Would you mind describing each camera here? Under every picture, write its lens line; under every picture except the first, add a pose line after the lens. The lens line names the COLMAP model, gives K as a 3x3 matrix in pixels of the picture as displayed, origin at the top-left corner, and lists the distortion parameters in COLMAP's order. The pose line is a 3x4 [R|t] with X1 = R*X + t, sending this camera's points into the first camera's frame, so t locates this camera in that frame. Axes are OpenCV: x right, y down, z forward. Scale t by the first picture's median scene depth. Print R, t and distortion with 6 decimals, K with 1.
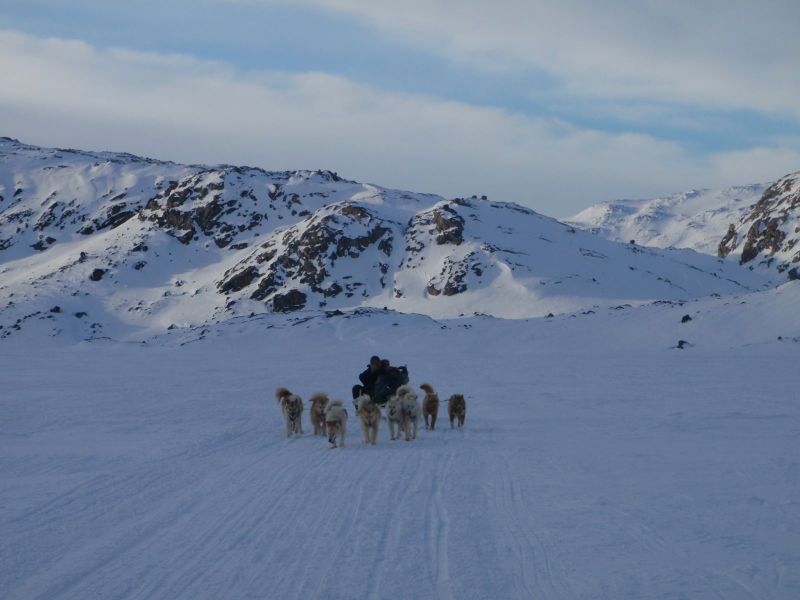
lens RADIAL K [[657.9, 0, 400.0], [0, 657.9, 300.0], [0, 0, 1]] dist [0.125062, 0.000783]
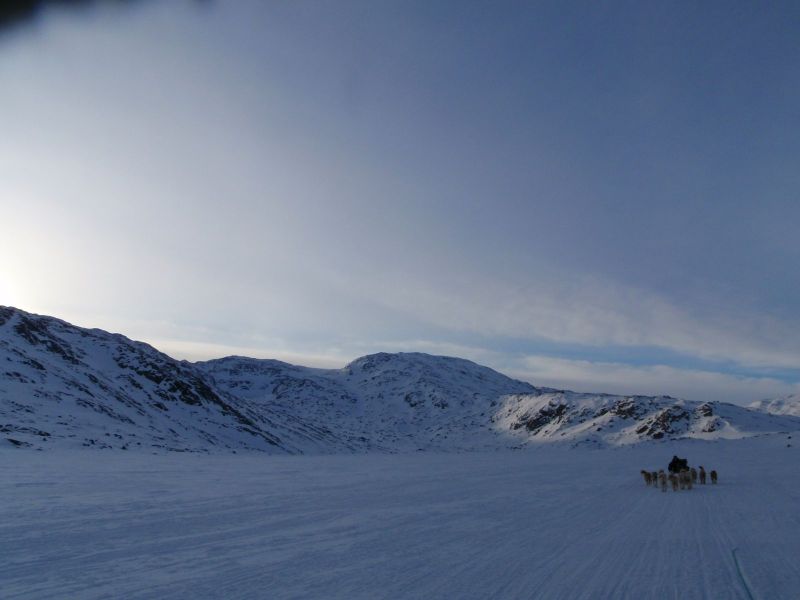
lens RADIAL K [[692.5, 0, 400.0], [0, 692.5, 300.0], [0, 0, 1]] dist [-0.055807, 0.062694]
pose [[0.956806, -0.079699, -0.279588, -0.386694], [0.025228, 0.980824, -0.193258, -0.032227], [0.289629, 0.177857, 0.940469, -2.721330]]
